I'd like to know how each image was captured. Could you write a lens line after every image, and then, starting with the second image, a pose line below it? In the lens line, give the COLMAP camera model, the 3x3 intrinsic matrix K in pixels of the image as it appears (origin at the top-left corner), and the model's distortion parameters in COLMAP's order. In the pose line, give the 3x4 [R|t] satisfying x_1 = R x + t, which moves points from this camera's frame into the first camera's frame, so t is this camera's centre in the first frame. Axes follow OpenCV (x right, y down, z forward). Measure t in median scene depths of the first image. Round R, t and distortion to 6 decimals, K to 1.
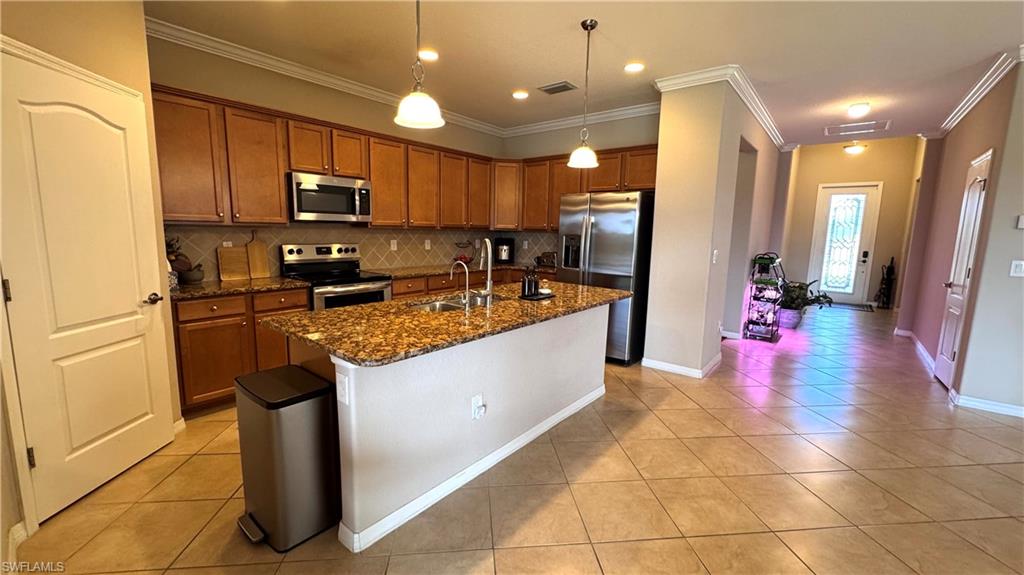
lens RADIAL K [[408.5, 0, 506.9], [0, 408.5, 286.9], [0, 0, 1]] dist [-0.009501, -0.000111]
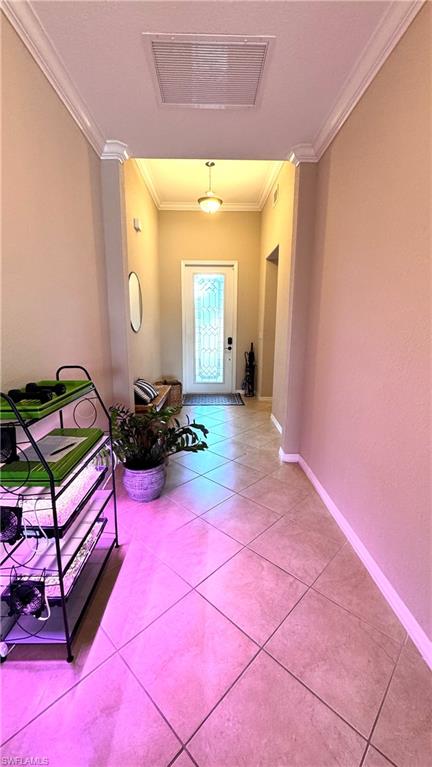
lens RADIAL K [[306.0, 0, 215.1], [0, 306.0, 380.8], [0, 0, 1]] dist [-0.009501, -0.000111]
pose [[0.760704, -0.136632, 0.634556, 0.395564], [0.101580, 0.990608, 0.091523, -0.057155], [-0.641102, -0.005164, 0.767438, 0.477453]]
